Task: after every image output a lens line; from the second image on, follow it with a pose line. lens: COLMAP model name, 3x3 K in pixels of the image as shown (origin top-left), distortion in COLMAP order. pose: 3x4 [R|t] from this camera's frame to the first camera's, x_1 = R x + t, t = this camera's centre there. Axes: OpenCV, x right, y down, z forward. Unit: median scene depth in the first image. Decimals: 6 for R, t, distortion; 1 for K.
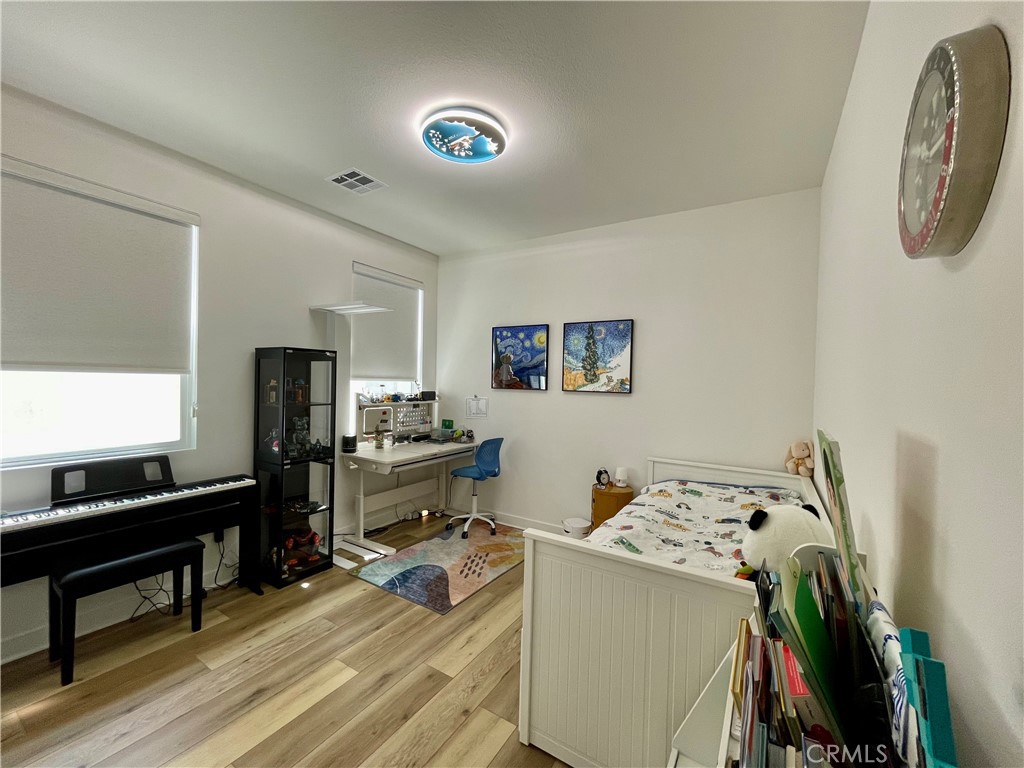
lens RADIAL K [[417.7, 0, 506.7], [0, 417.7, 386.0], [0, 0, 1]] dist [0.000495, 0.000081]
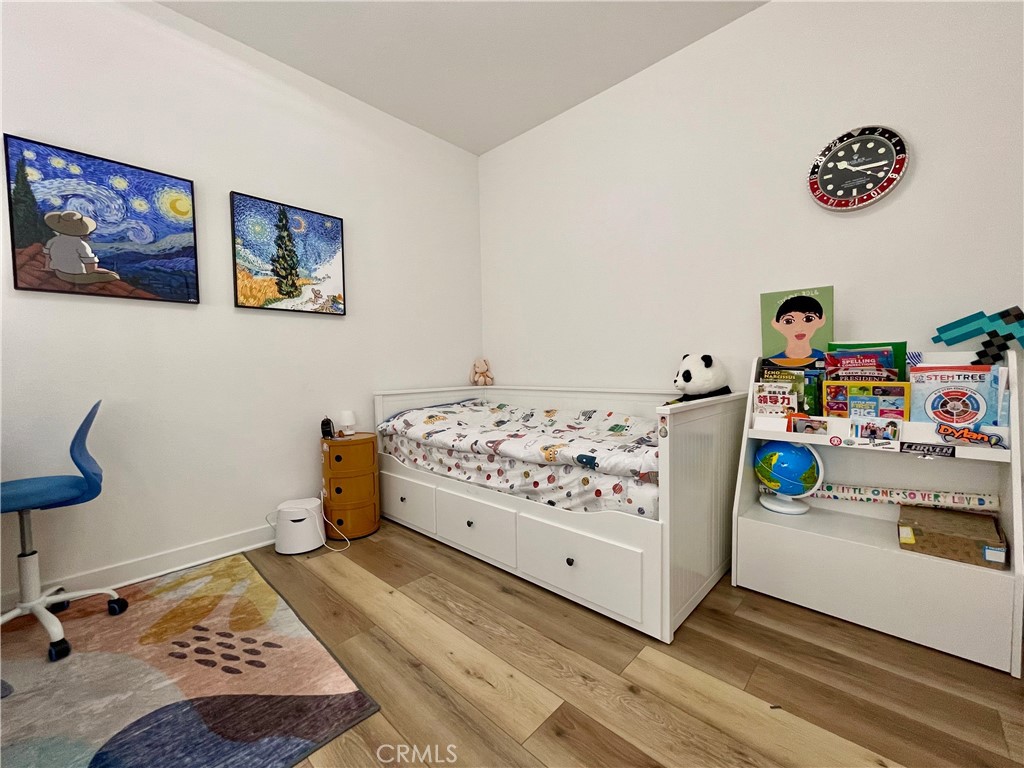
lens RADIAL K [[417.7, 0, 506.7], [0, 417.7, 386.0], [0, 0, 1]] dist [0.000495, 0.000081]
pose [[0.196735, -0.069432, 0.977995, -0.395877], [0.036225, 0.997323, 0.063517, 0.105132], [-0.979787, 0.022932, 0.198723, 0.523423]]
